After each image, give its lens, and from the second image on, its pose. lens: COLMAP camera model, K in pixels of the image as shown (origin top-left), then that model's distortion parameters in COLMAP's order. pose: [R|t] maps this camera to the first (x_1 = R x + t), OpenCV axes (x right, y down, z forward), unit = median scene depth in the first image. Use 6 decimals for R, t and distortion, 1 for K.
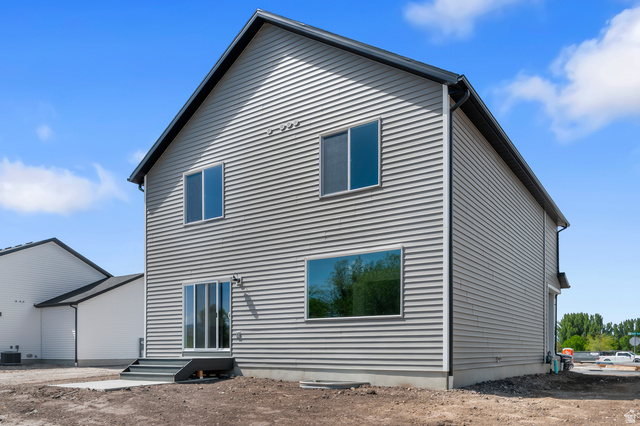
lens RADIAL K [[475.0, 0, 321.1], [0, 475.0, 214.0], [0, 0, 1]] dist [0.003705, -0.003566]
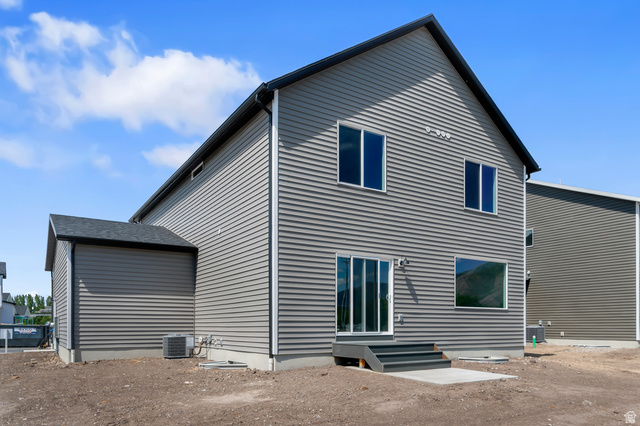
lens RADIAL K [[445.0, 0, 321.2], [0, 445.0, 212.2], [0, 0, 1]] dist [0.032134, 0.003083]
pose [[0.414191, 0.231859, 0.880163, -1.060704], [-0.245181, 0.959687, -0.137429, 0.203122], [-0.876546, -0.158878, 0.454341, 0.729144]]
